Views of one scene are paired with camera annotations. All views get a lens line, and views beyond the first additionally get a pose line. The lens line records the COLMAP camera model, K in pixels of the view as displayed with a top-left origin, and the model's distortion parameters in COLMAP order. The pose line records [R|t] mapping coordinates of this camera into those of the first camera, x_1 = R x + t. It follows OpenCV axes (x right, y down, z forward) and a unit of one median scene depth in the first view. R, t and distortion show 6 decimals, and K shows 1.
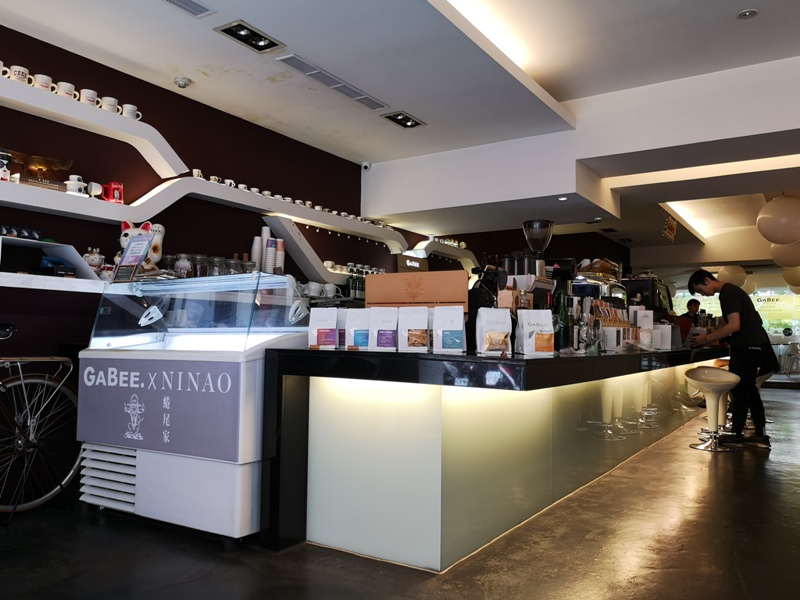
lens RADIAL K [[632.7, 0, 402.2], [0, 632.7, 299.7], [0, 0, 1]] dist [0.018701, -0.032870]
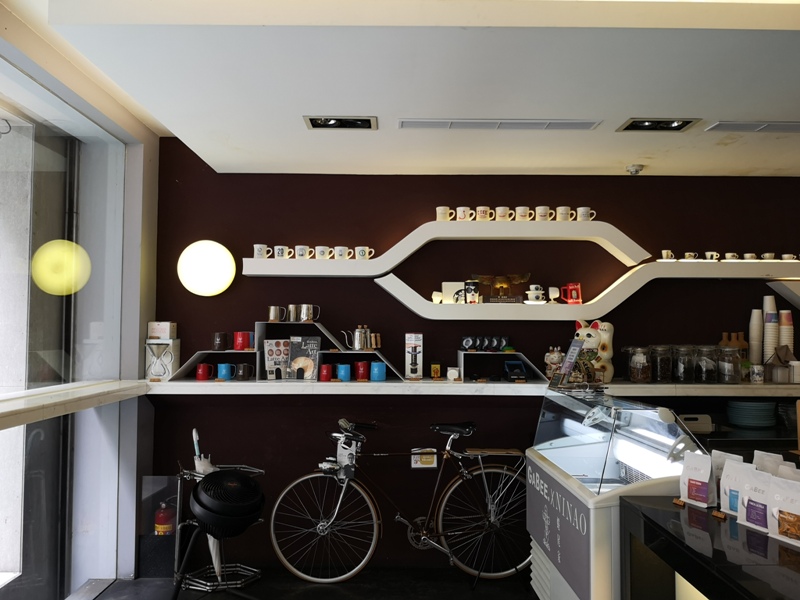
lens RADIAL K [[632.7, 0, 400.1], [0, 632.7, 298.4], [0, 0, 1]] dist [0.018701, -0.032870]
pose [[0.551038, -0.052201, -0.832846, 0.291522], [0.045762, 0.998430, -0.032303, -0.144800], [0.833224, -0.020312, 0.552562, 0.172354]]
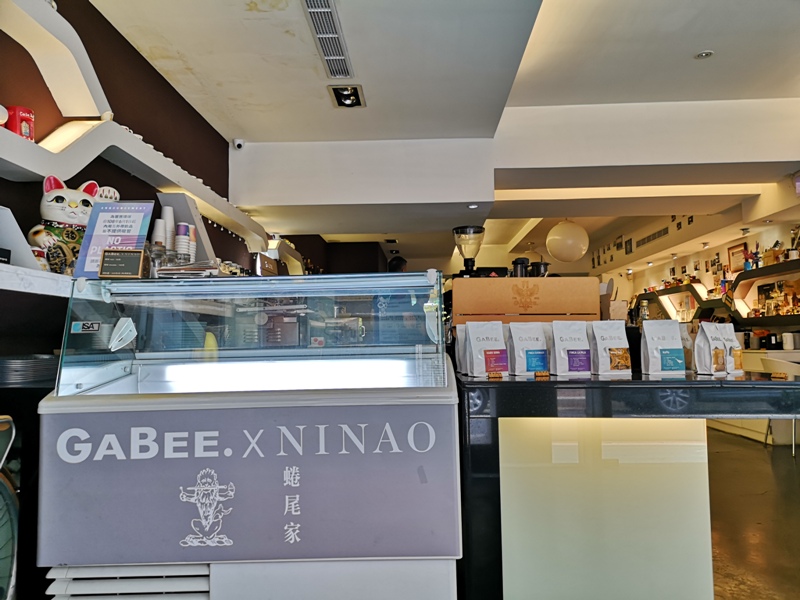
lens RADIAL K [[632.7, 0, 400.5], [0, 632.7, 294.5], [0, 0, 1]] dist [0.018701, -0.032870]
pose [[0.855859, 0.019024, 0.516859, -0.474563], [-0.007641, 0.999679, -0.024143, -0.000399], [-0.517153, 0.016714, 0.855730, 0.329415]]
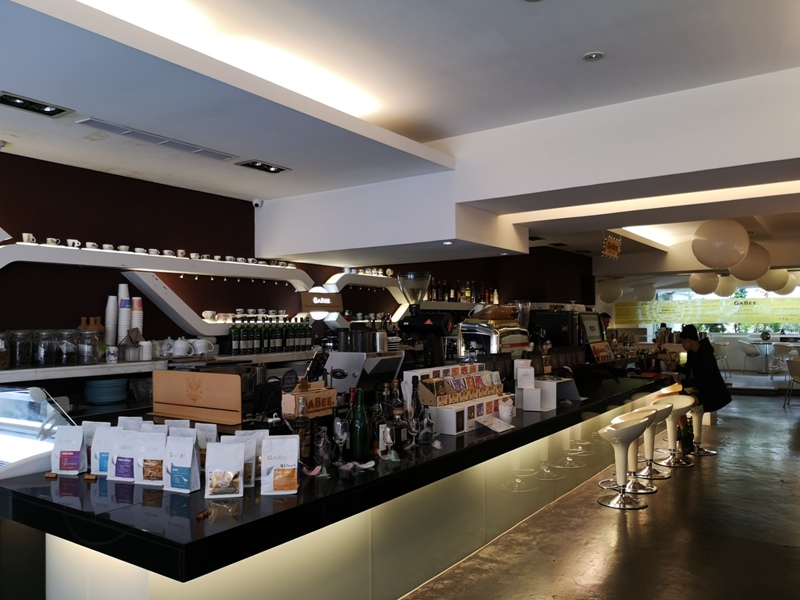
lens RADIAL K [[632.7, 0, 399.0], [0, 632.7, 300.0], [0, 0, 1]] dist [0.018701, -0.032870]
pose [[0.999415, -0.023023, -0.025277, 0.289499], [0.023523, 0.999530, 0.019639, -0.135798], [0.024813, -0.020222, 0.999488, 0.100614]]
